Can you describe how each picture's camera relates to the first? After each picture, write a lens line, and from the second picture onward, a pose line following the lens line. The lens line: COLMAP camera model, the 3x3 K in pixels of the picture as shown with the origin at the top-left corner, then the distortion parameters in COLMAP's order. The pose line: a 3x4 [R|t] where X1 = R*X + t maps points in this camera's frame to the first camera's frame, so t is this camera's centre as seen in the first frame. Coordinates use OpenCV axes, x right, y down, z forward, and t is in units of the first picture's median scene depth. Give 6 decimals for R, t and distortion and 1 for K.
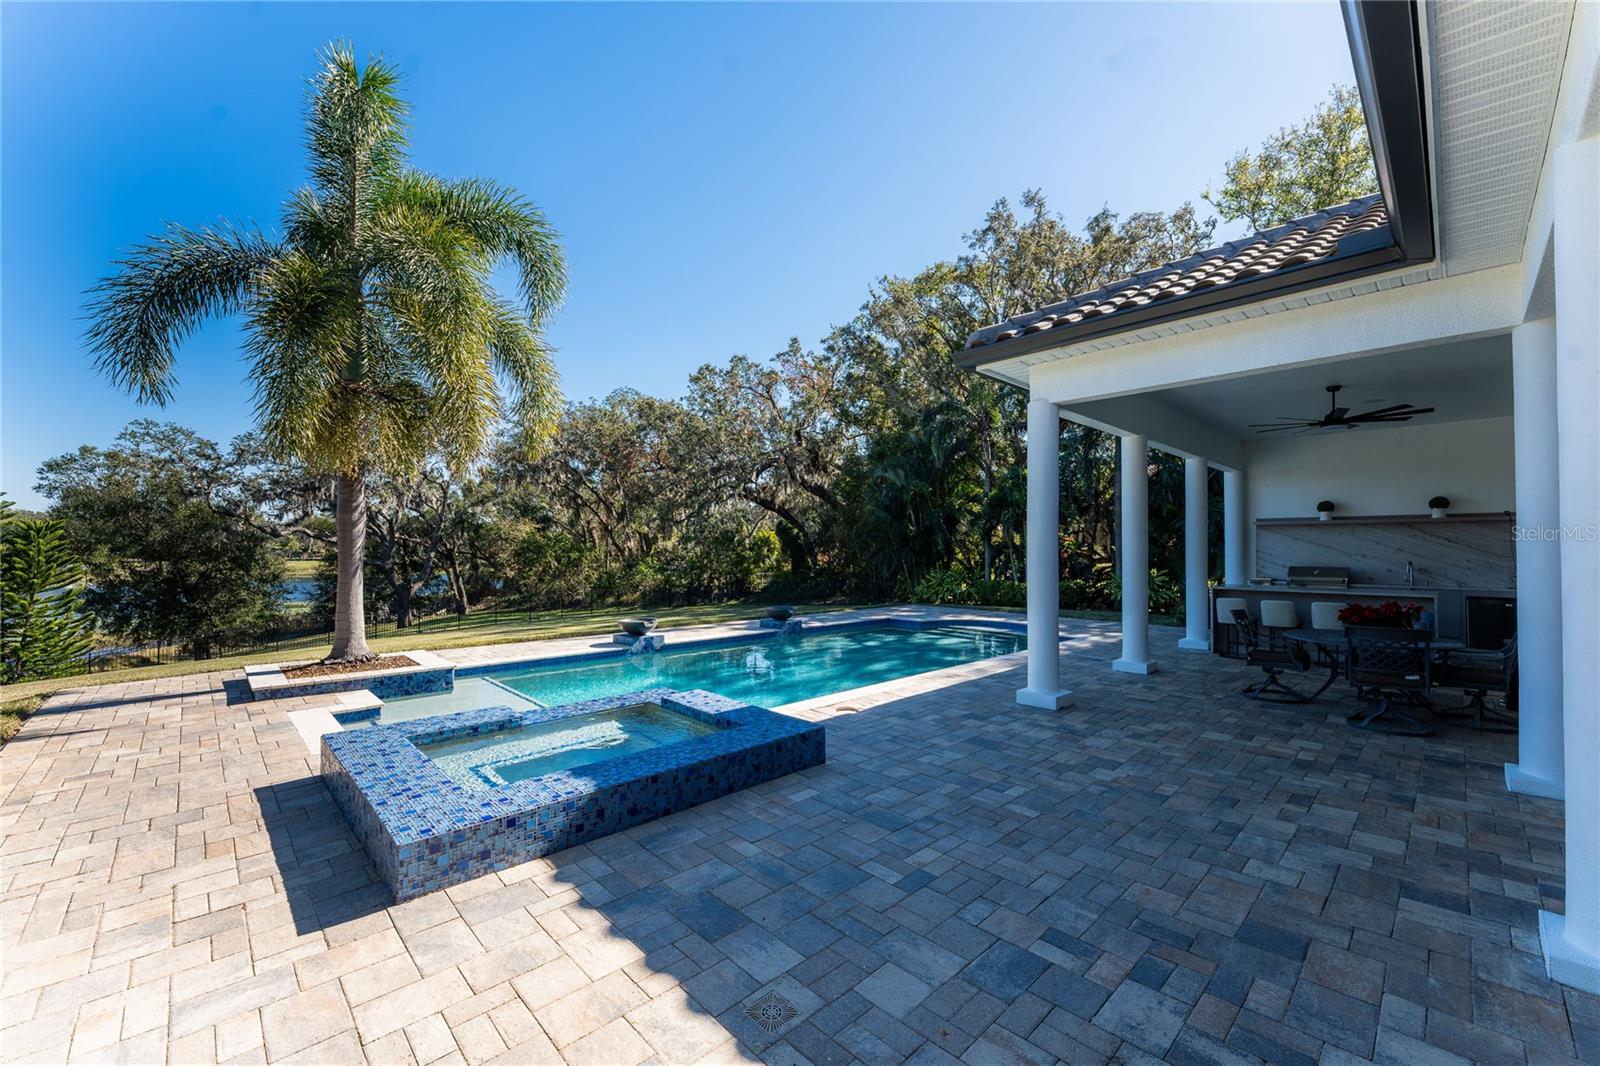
lens RADIAL K [[628.6, 0, 803.7], [0, 628.6, 537.7], [0, 0, 1]] dist [0.001607, 0.000021]
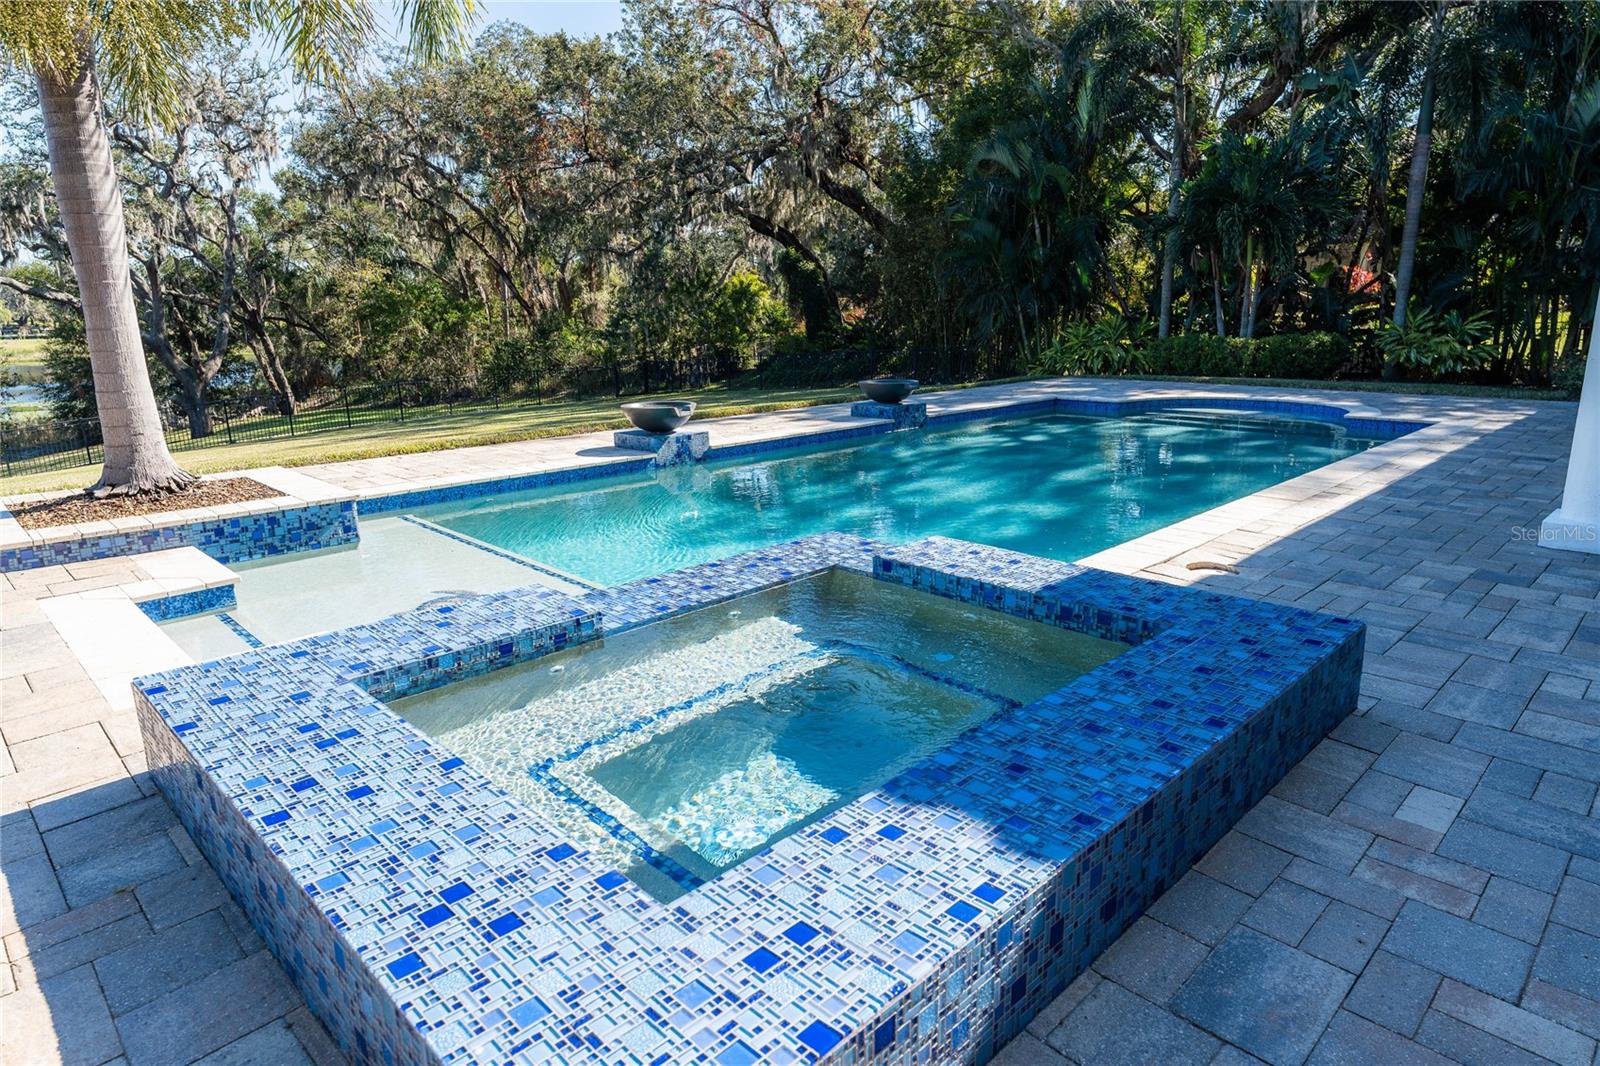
lens RADIAL K [[940.0, 0, 800.0], [0, 940.0, 533.0], [0, 0, 1]] dist [-0.000548, -0.001337]
pose [[0.999763, -0.021097, 0.005281, -0.061250], [0.019091, 0.967661, 0.251530, 0.015295], [-0.010417, -0.251370, 0.967835, 0.078878]]
